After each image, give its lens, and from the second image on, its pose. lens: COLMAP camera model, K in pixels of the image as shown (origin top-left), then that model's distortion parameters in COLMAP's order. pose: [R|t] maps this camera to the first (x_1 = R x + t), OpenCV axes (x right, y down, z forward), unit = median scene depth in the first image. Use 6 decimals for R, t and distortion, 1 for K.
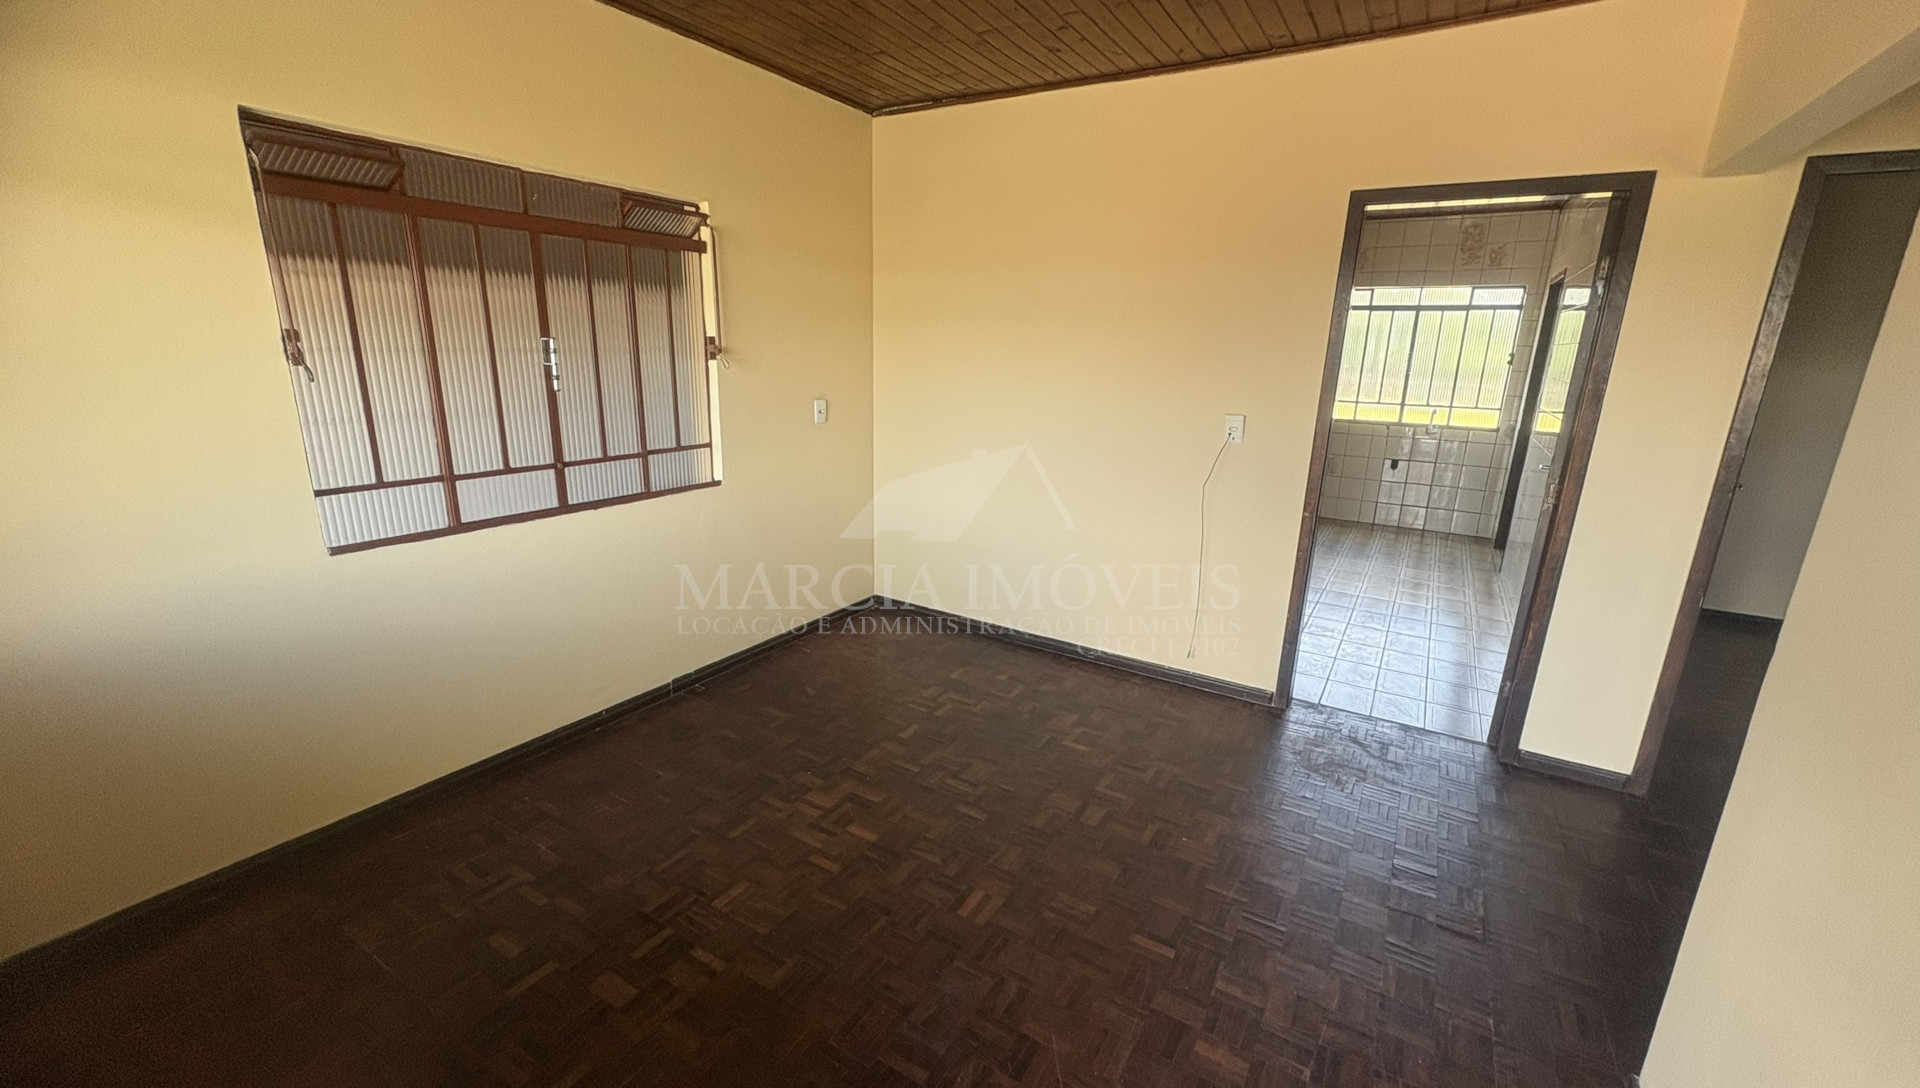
lens RADIAL K [[747.1, 0, 941.4], [0, 747.1, 542.0], [0, 0, 1]] dist [-0.002553, -0.000099]
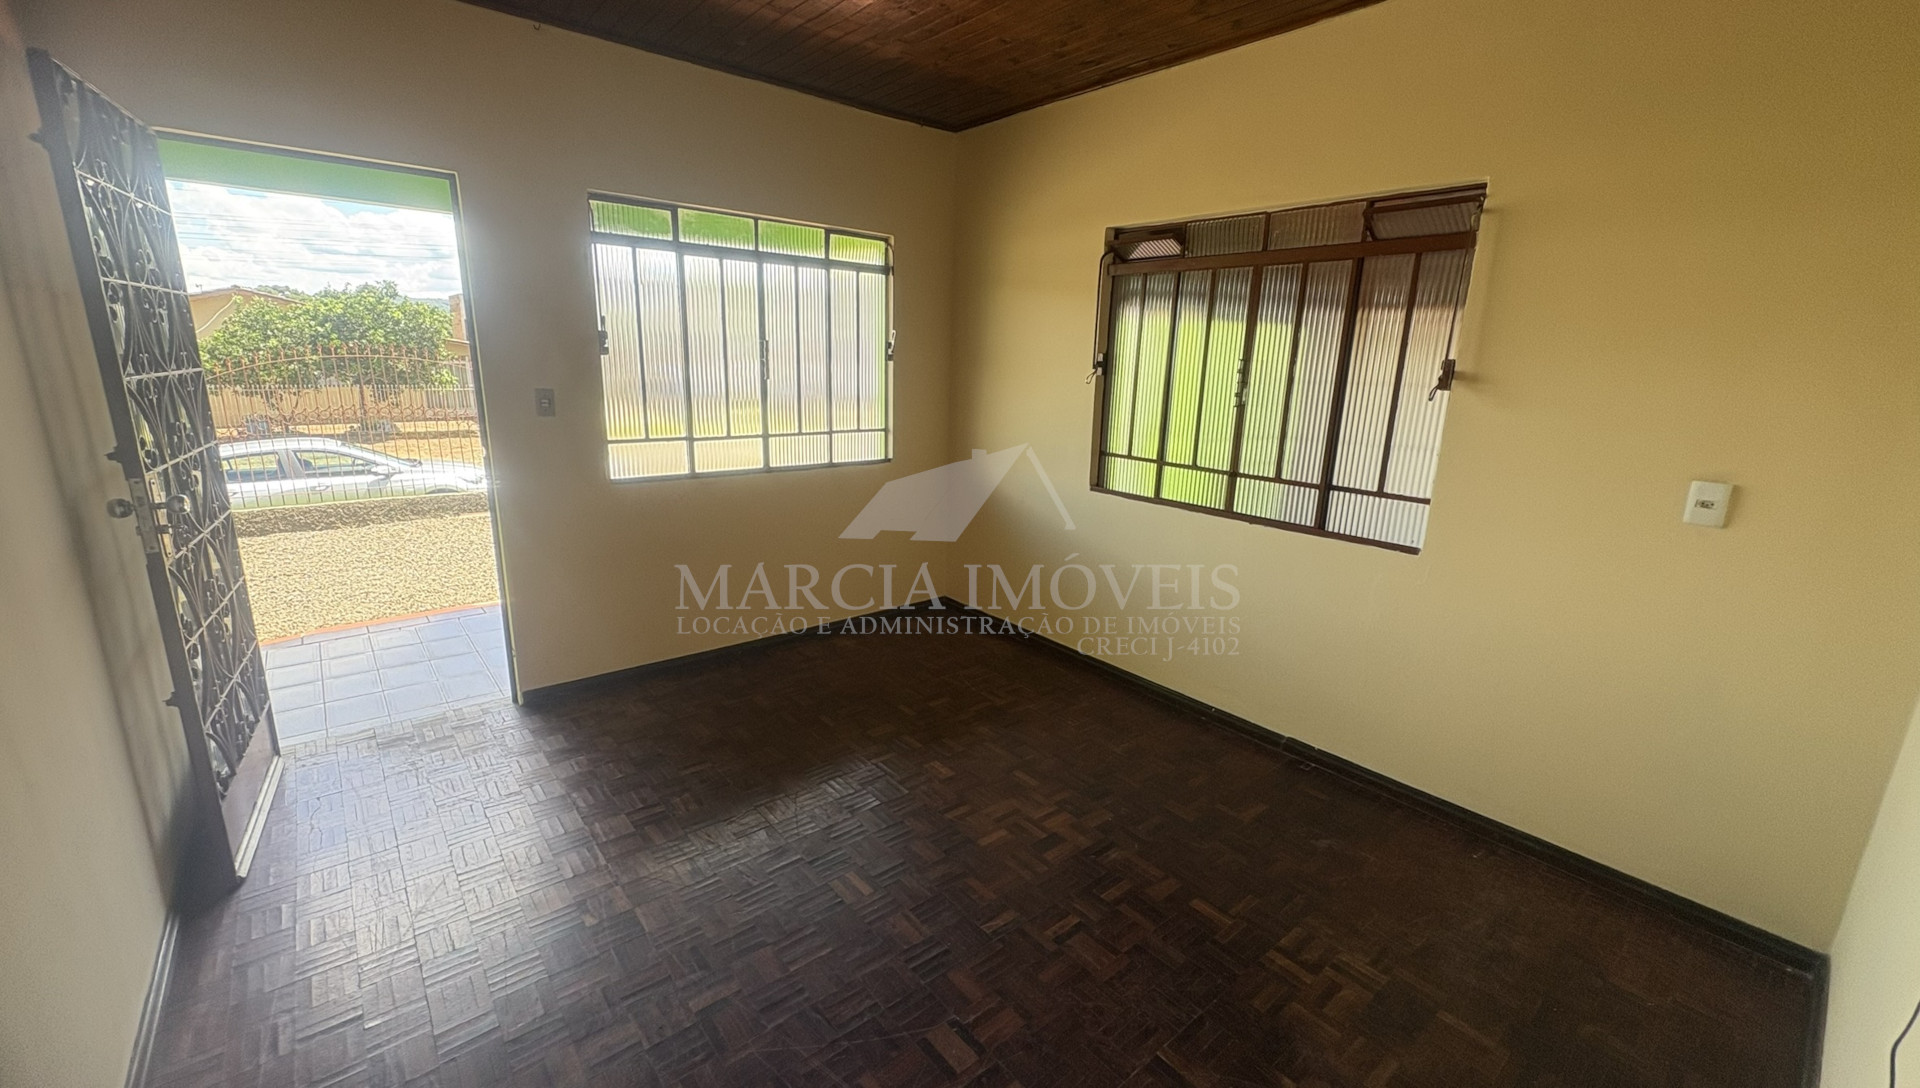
lens RADIAL K [[762.5, 0, 961.1], [0, 762.5, 539.2], [0, 0, 1]] dist [0.001704, -0.000330]
pose [[-0.291692, 0.203101, -0.934701, 0.661639], [-0.271404, 0.919460, 0.284487, -0.219707], [0.917200, 0.336664, -0.213077, 0.875027]]
